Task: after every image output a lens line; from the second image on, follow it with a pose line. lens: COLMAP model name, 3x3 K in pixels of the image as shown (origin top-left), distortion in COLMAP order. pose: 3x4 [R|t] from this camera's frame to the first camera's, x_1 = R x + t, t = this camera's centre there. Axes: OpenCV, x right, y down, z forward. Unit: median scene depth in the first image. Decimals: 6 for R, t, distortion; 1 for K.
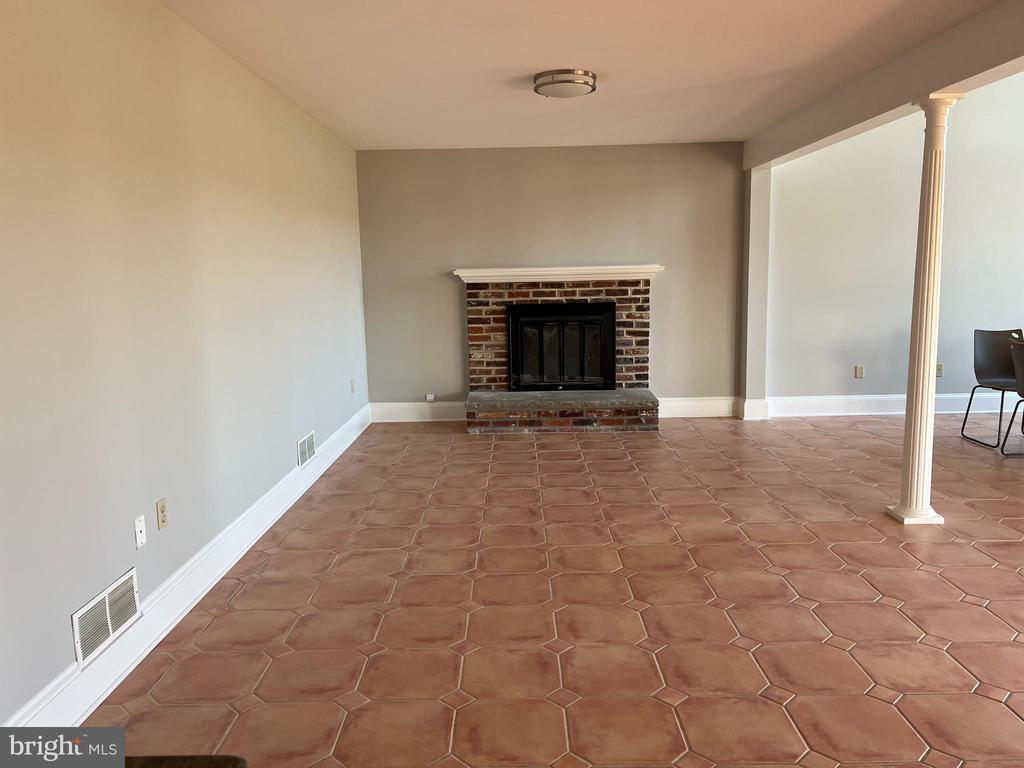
lens RADIAL K [[779.3, 0, 512.0], [0, 779.3, 384.0], [0, 0, 1]] dist [0.101470, -0.153406]
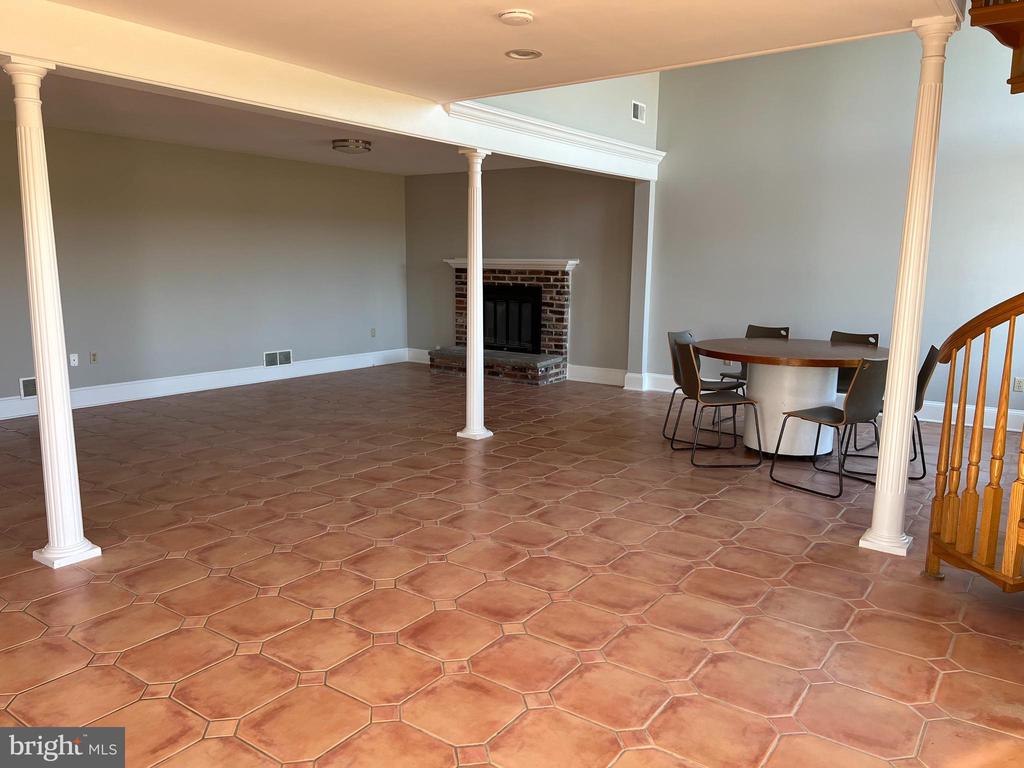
lens RADIAL K [[779.3, 0, 512.0], [0, 779.3, 384.0], [0, 0, 1]] dist [0.101470, -0.153406]
pose [[0.821501, 0.118929, -0.557666, 0.832629], [-0.110884, 0.992656, 0.048352, -0.001686], [0.559321, 0.022115, 0.828656, -0.100942]]
